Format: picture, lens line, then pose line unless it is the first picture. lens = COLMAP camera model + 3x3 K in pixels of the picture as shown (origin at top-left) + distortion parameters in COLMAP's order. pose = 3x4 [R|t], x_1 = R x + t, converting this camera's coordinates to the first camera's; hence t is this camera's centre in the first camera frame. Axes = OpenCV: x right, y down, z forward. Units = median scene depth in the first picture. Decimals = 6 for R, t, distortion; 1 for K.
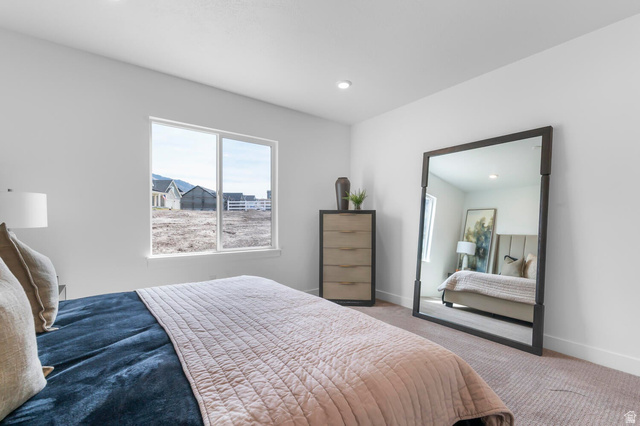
lens RADIAL K [[276.5, 0, 319.3], [0, 276.5, 221.8], [0, 0, 1]] dist [0.001229, -0.000013]
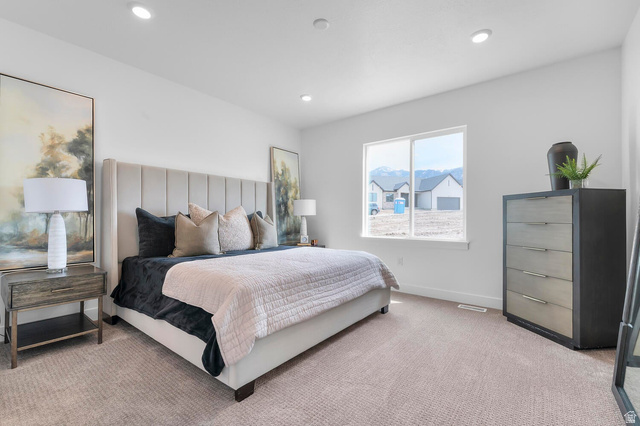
lens RADIAL K [[280.8, 0, 320.0], [0, 280.8, 213.0], [0, 0, 1]] dist [0.000329, 0.000006]
pose [[0.249150, -0.019668, -0.968265, 0.642933], [-0.008307, 0.999714, -0.022444, 0.028416], [0.968429, 0.013636, 0.248915, 0.306485]]
